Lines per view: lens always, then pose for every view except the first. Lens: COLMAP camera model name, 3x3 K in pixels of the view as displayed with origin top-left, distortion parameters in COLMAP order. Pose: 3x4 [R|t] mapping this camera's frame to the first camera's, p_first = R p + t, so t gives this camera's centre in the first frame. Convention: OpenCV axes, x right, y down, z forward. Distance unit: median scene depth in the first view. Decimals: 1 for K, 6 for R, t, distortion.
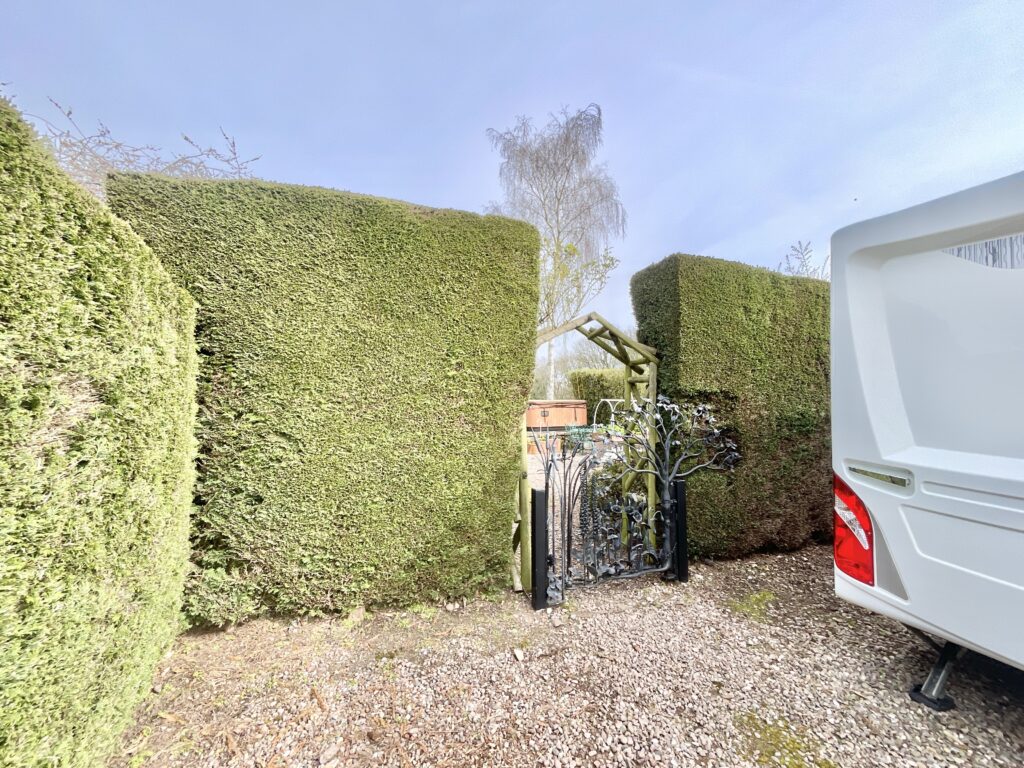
lens RADIAL K [[395.9, 0, 510.4], [0, 395.9, 390.7], [0, 0, 1]] dist [0.000249, -0.008141]
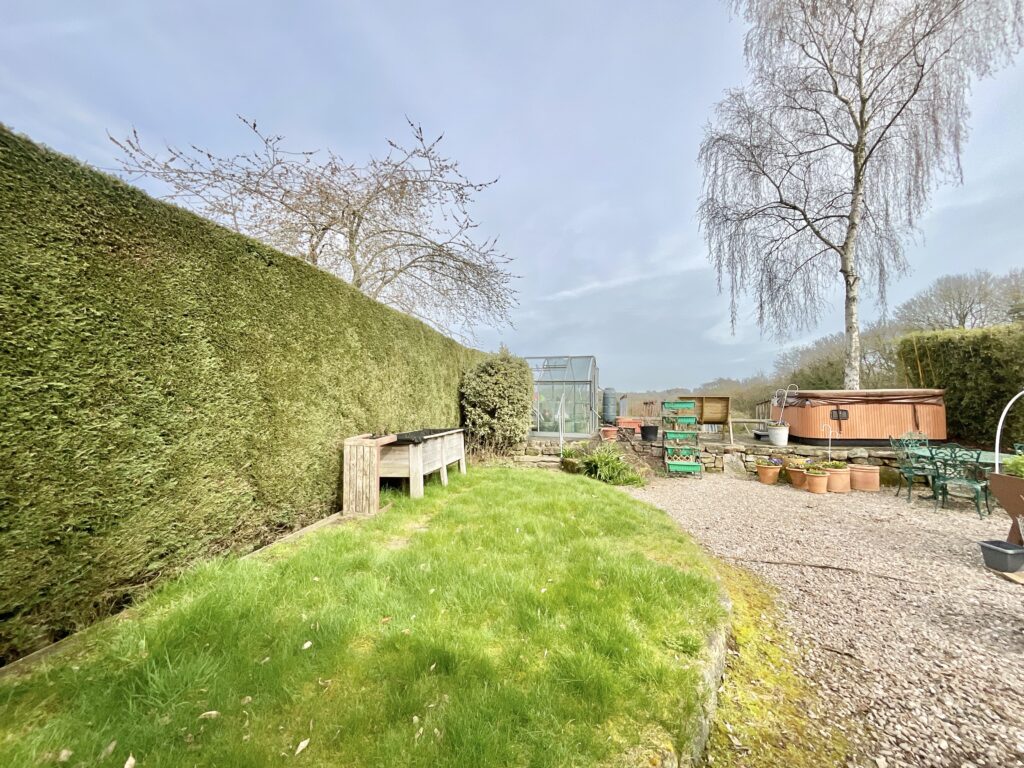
lens RADIAL K [[395.9, 0, 510.4], [0, 395.9, 390.7], [0, 0, 1]] dist [0.000249, -0.008141]
pose [[0.815995, -0.015589, -0.577848, 0.028980], [0.020006, 0.999799, 0.001278, 0.014583], [0.577712, -0.012603, 0.816143, 0.271694]]
